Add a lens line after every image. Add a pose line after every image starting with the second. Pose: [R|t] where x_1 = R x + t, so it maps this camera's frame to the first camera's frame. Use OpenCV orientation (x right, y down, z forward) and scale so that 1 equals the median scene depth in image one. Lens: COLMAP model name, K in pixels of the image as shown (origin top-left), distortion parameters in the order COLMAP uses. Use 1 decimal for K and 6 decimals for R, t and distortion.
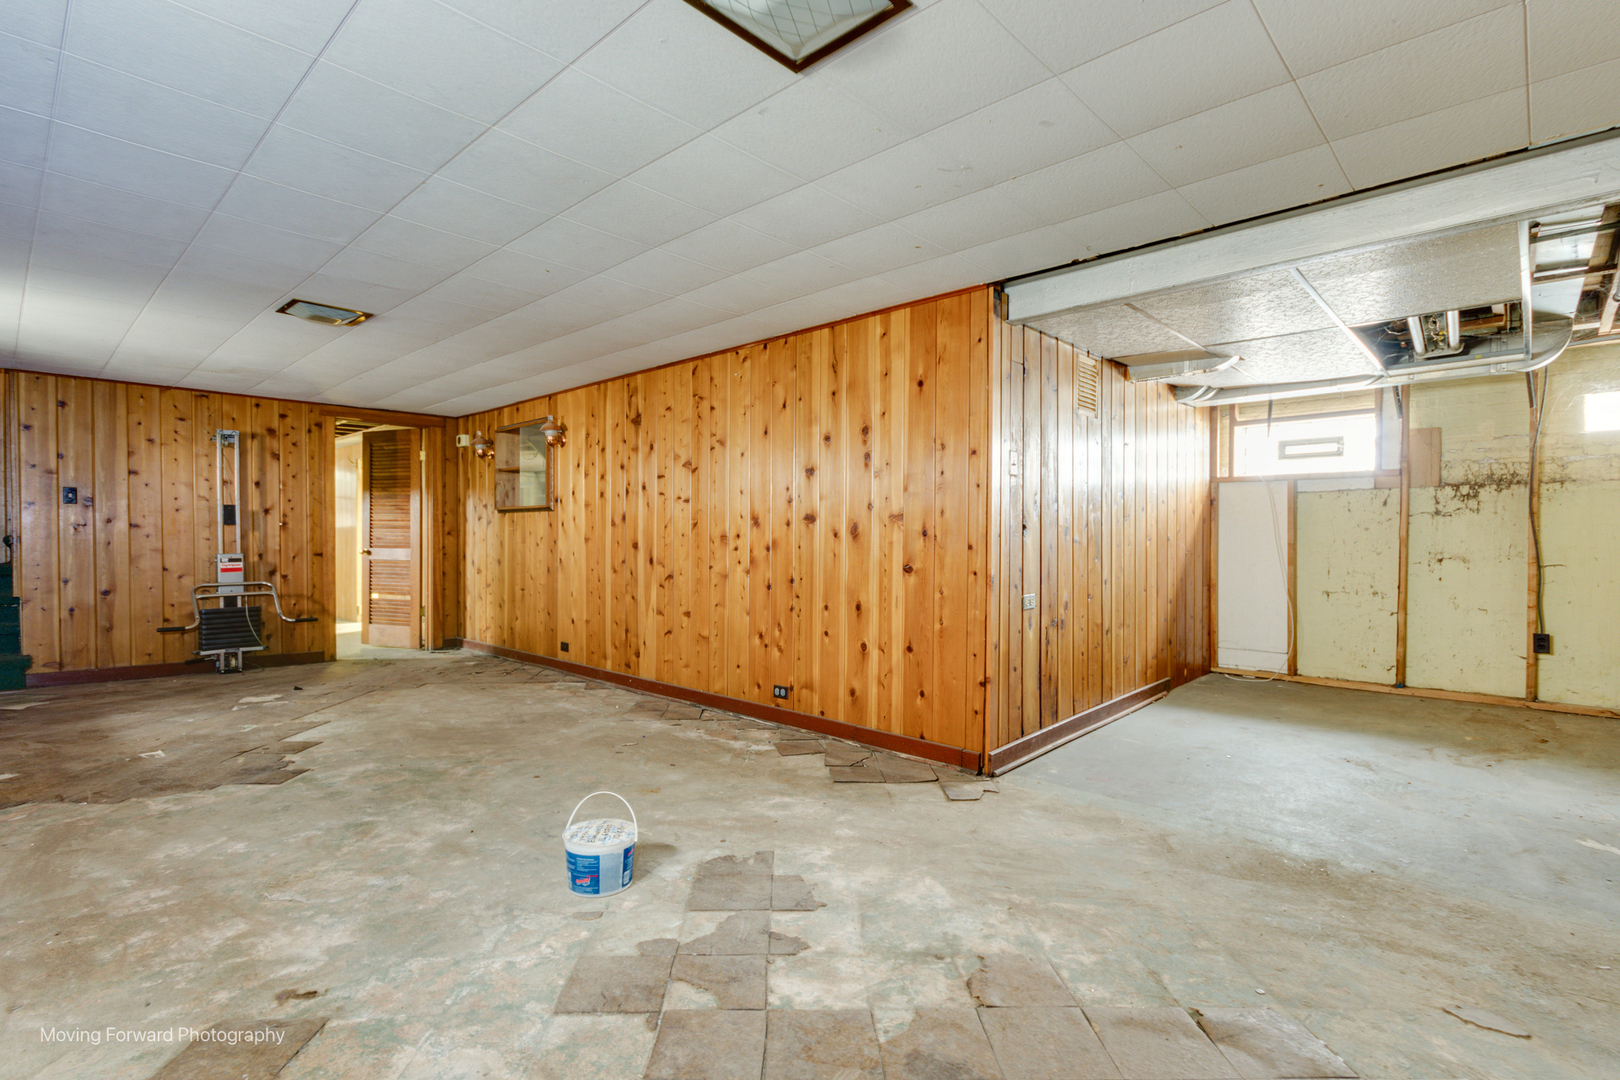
lens RADIAL K [[772.8, 0, 809.6], [0, 772.8, 544.7], [0, 0, 1]] dist [-0.000572, -0.001115]
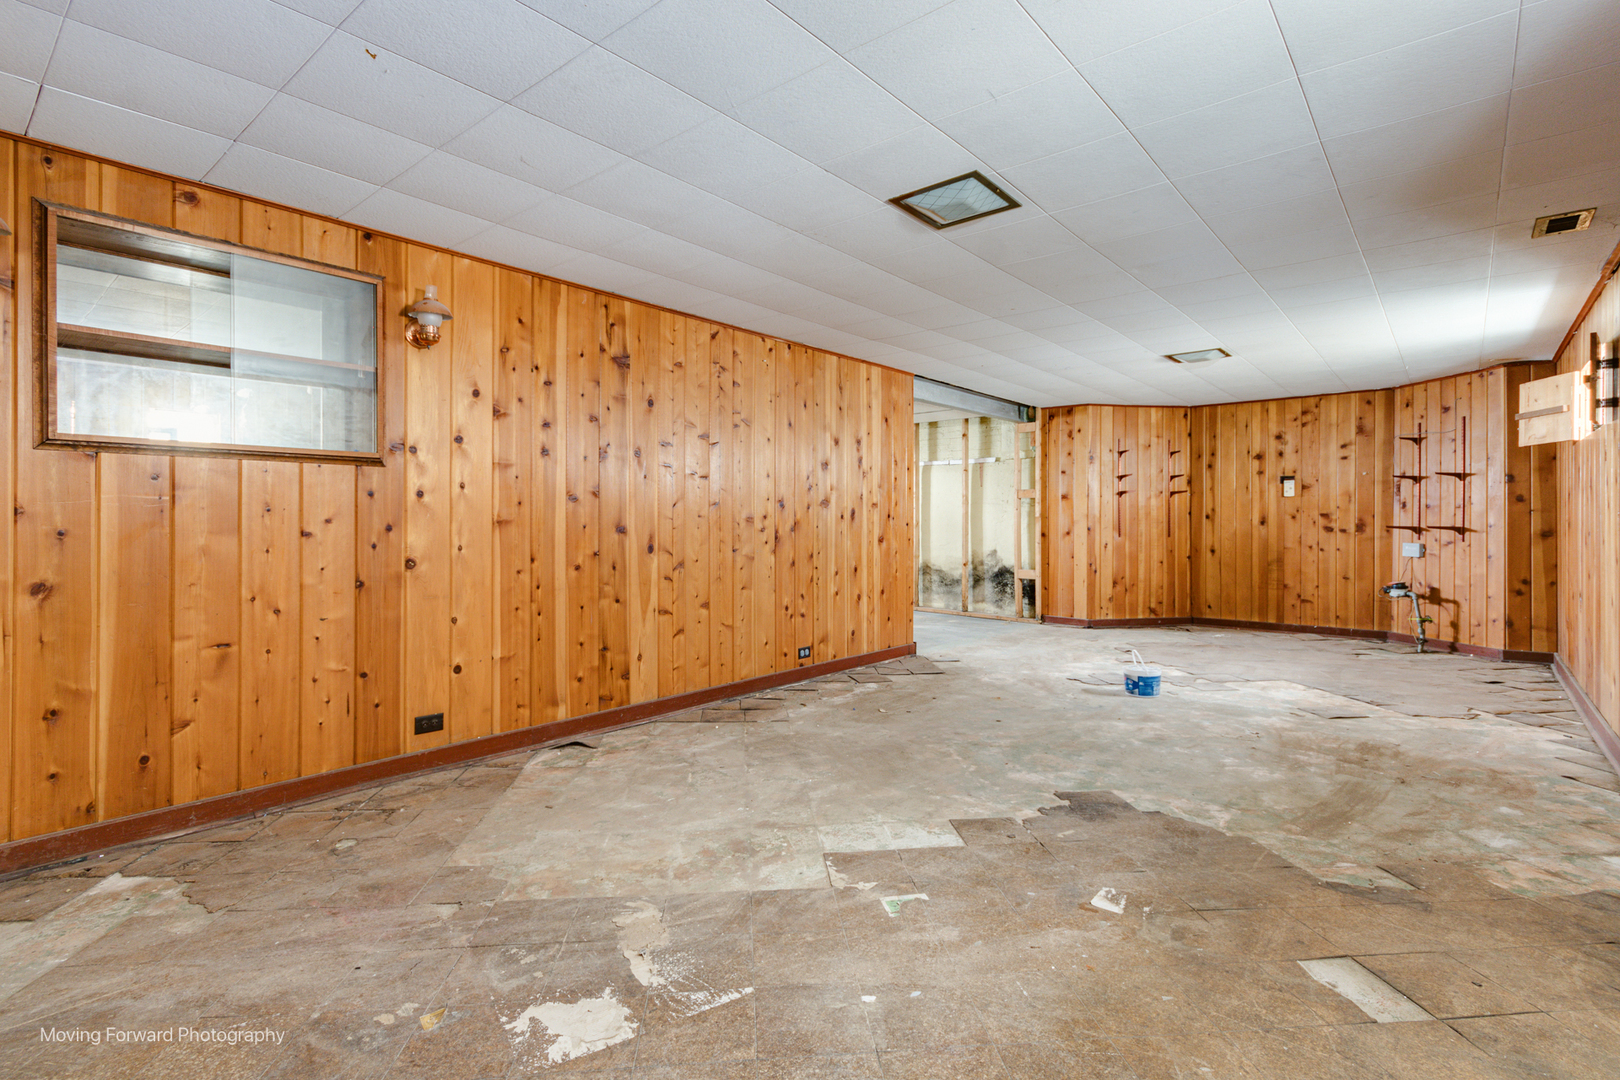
lens RADIAL K [[772.8, 0, 803.1], [0, 772.8, 514.5], [0, 0, 1]] dist [-0.000572, -0.001115]
pose [[-0.046771, 0.003301, 0.998900, -1.151784], [0.007130, 0.999970, -0.002970, -0.011908], [-0.998880, 0.006983, -0.046793, 1.019852]]
